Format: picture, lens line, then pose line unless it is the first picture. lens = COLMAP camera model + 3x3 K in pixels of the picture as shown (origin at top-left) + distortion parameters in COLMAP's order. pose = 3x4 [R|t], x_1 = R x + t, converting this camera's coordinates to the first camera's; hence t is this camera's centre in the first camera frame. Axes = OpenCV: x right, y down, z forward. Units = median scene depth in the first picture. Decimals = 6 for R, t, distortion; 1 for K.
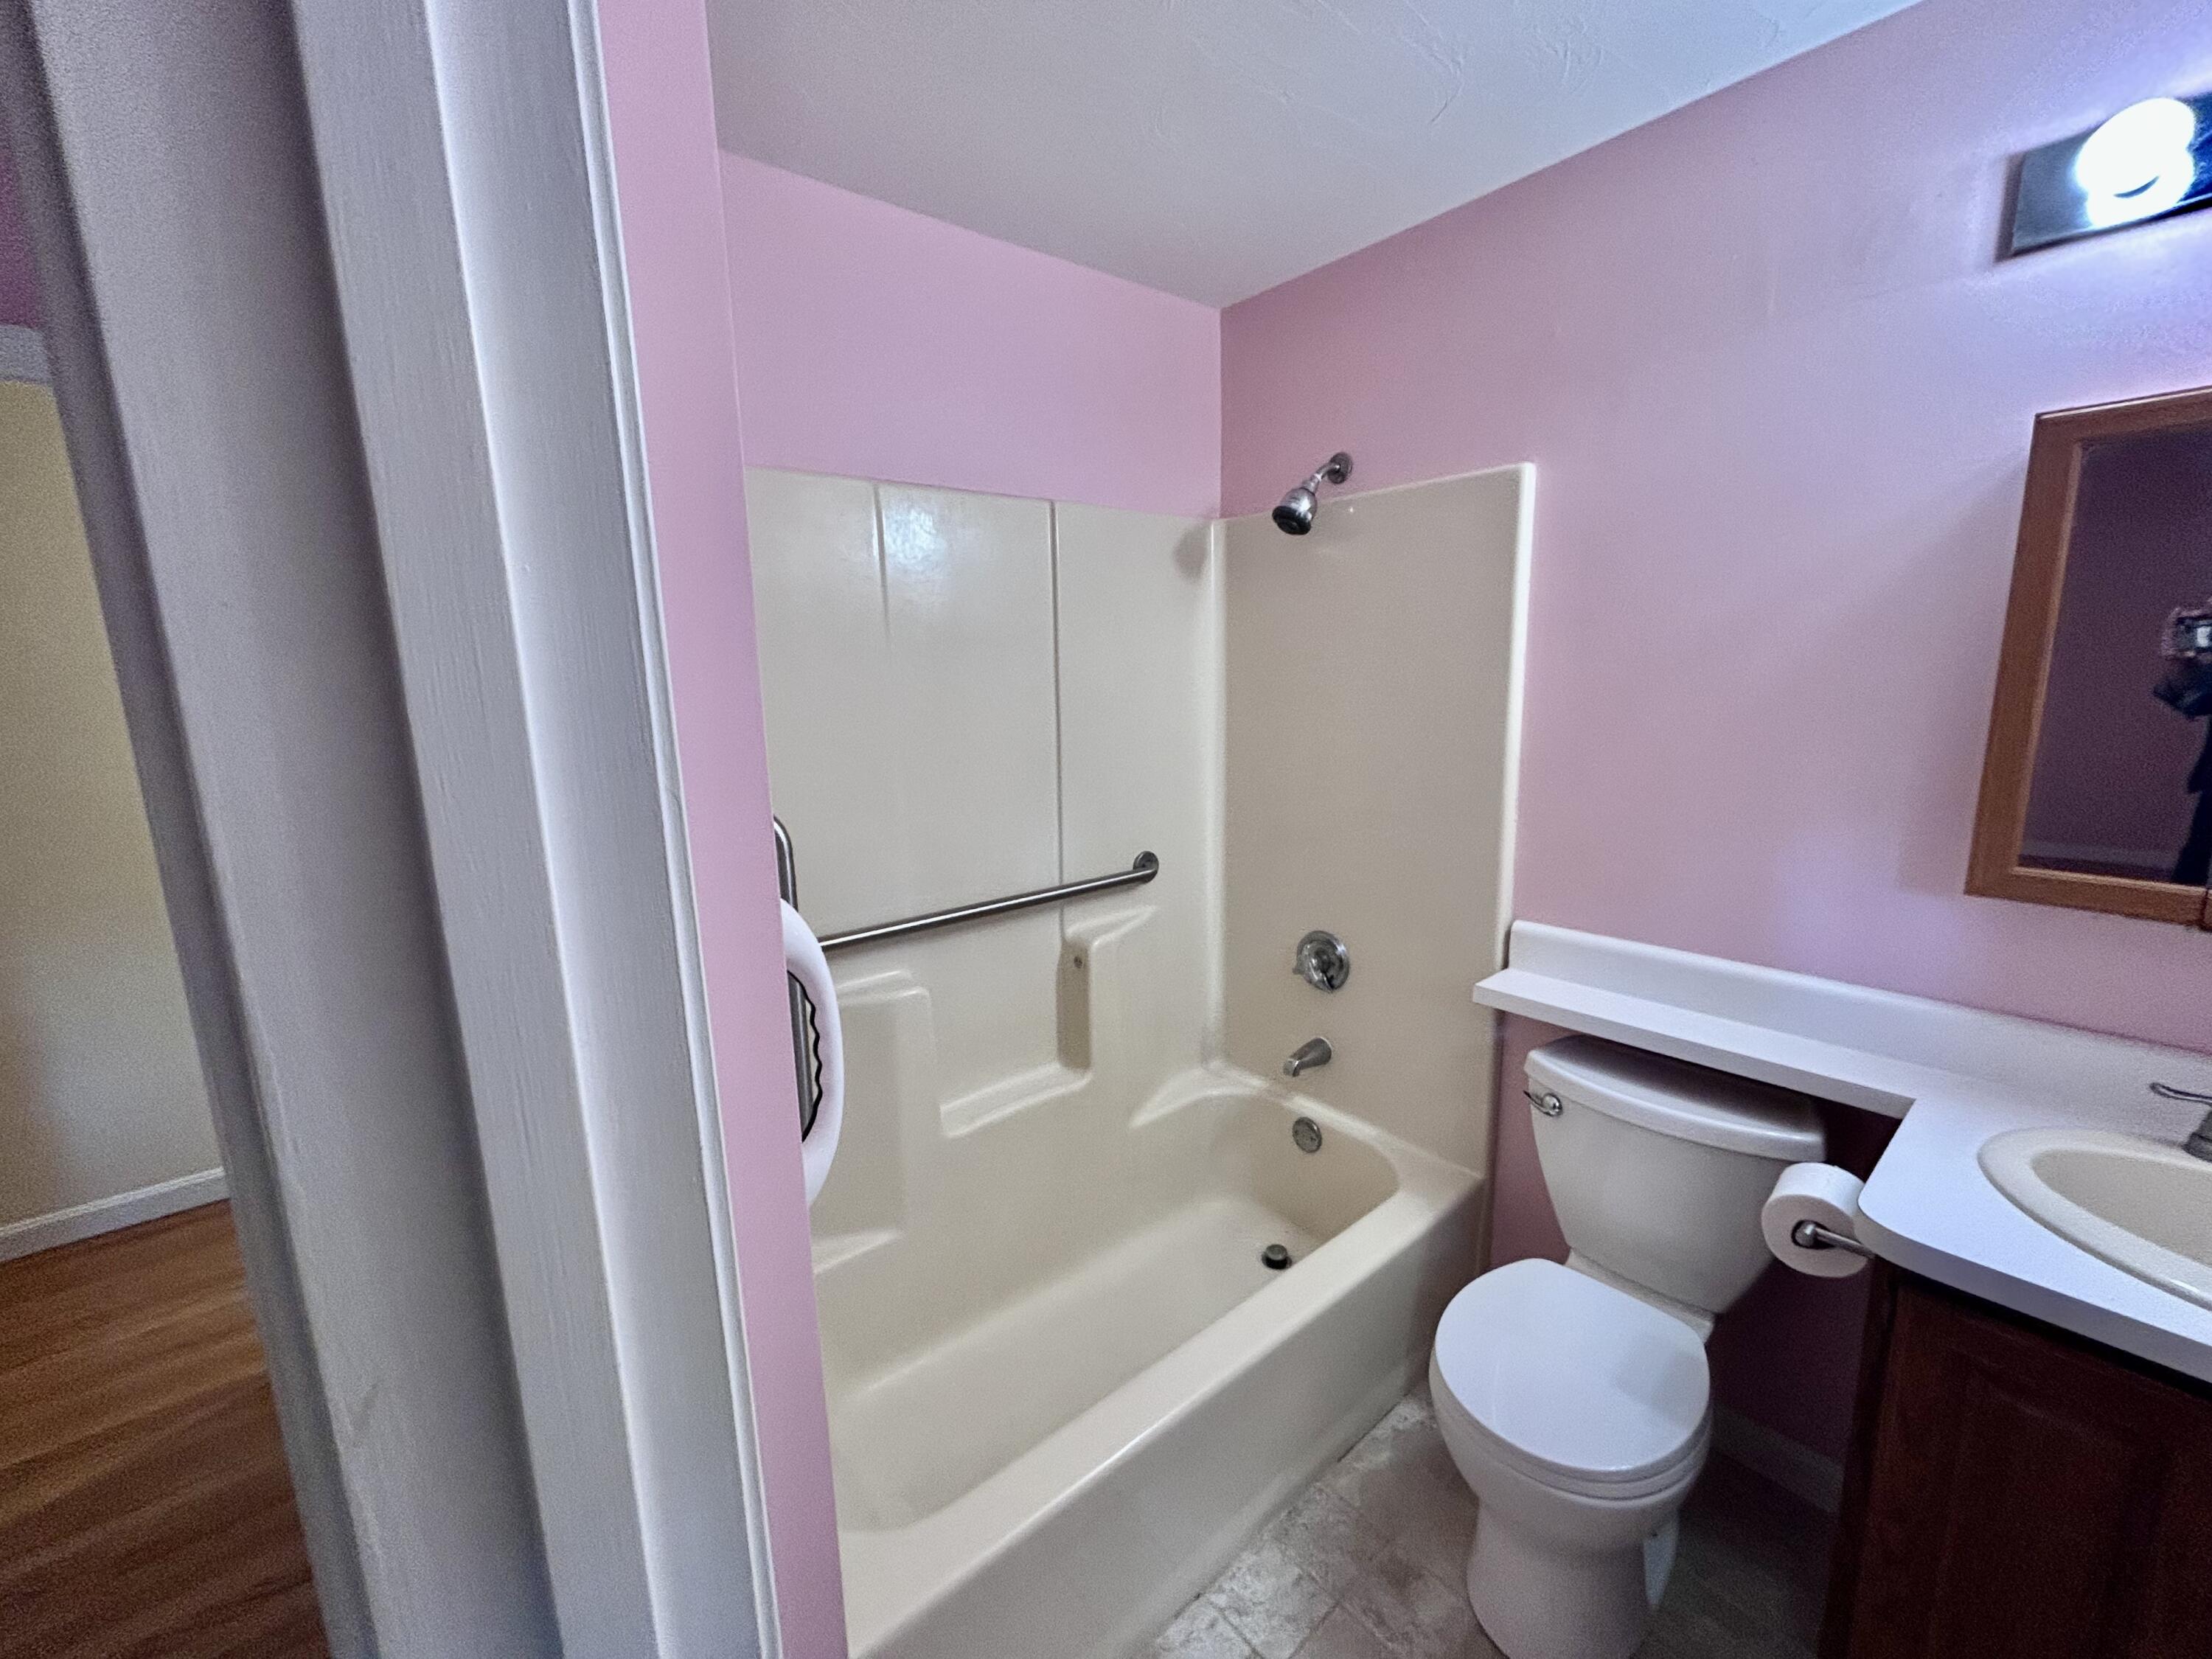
lens RADIAL K [[890.0, 0, 1107.4], [0, 890.0, 827.8], [0, 0, 1]] dist [-0.003184, 0.000309]
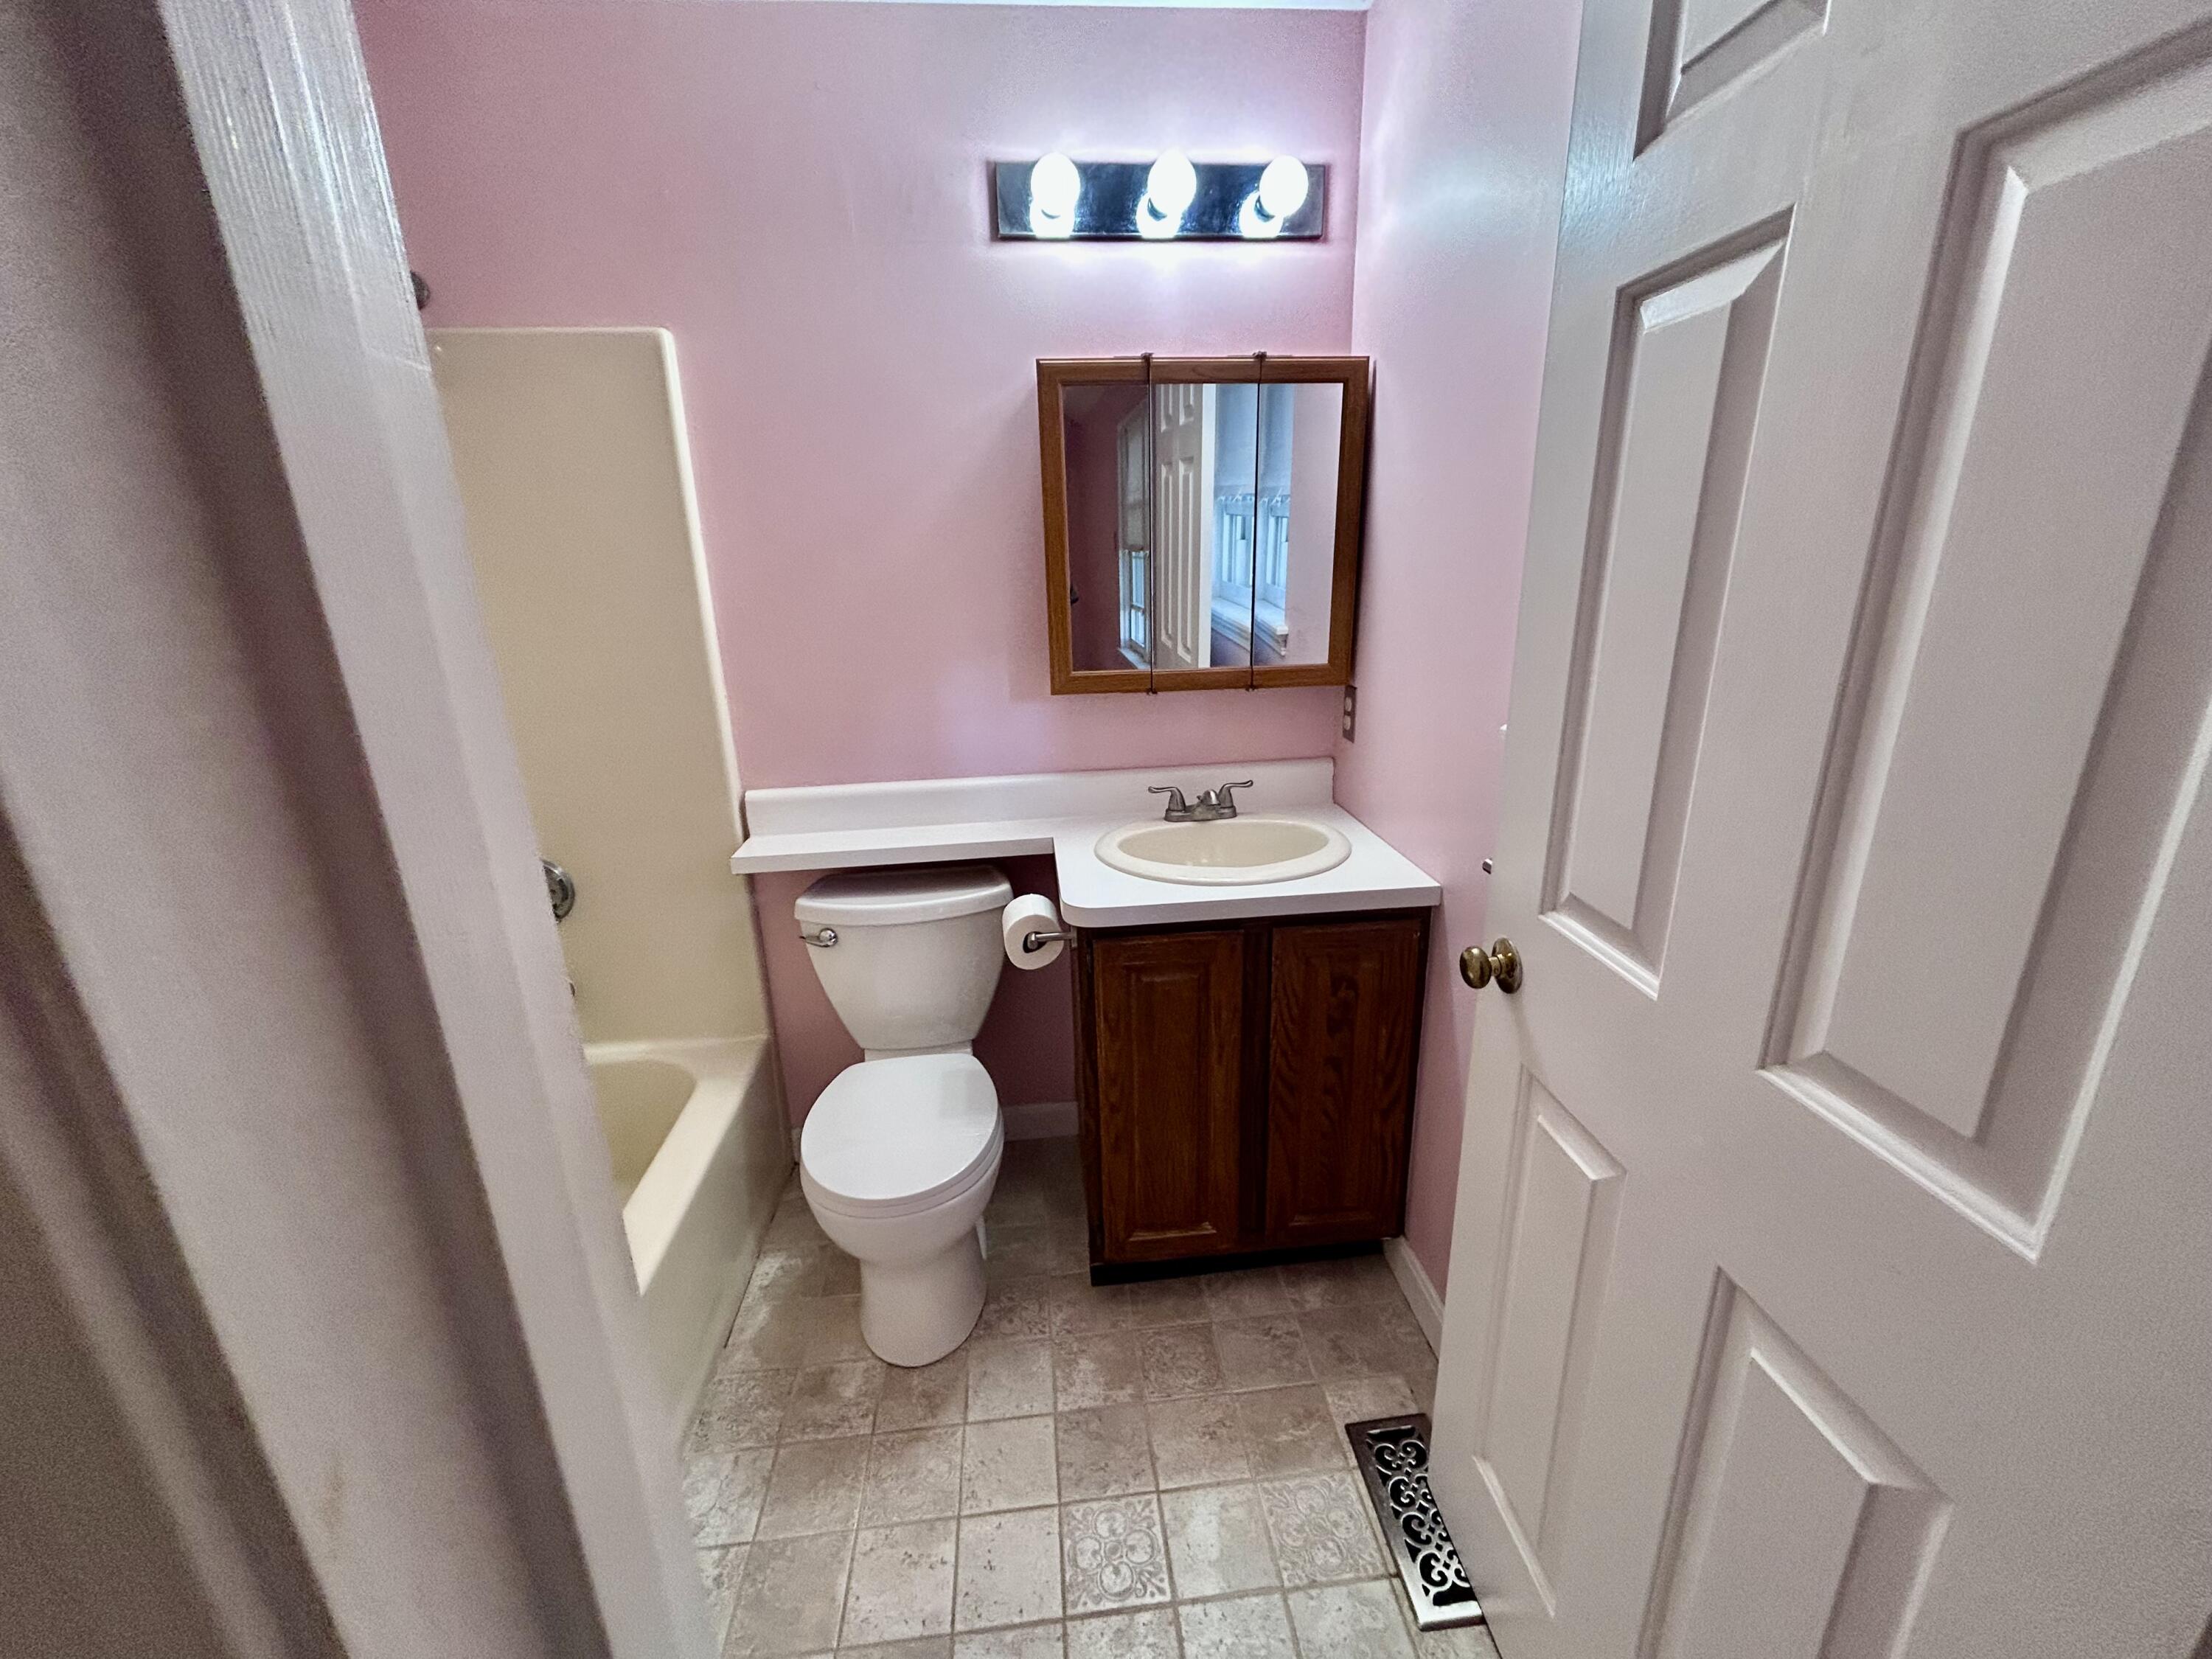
lens RADIAL K [[890.0, 0, 1114.6], [0, 890.0, 827.0], [0, 0, 1]] dist [-0.003184, 0.000309]
pose [[0.558617, -0.233423, 0.795902, -0.182631], [0.158926, 0.971926, 0.173503, 0.040092], [-0.814057, 0.029568, 0.580031, 0.043244]]
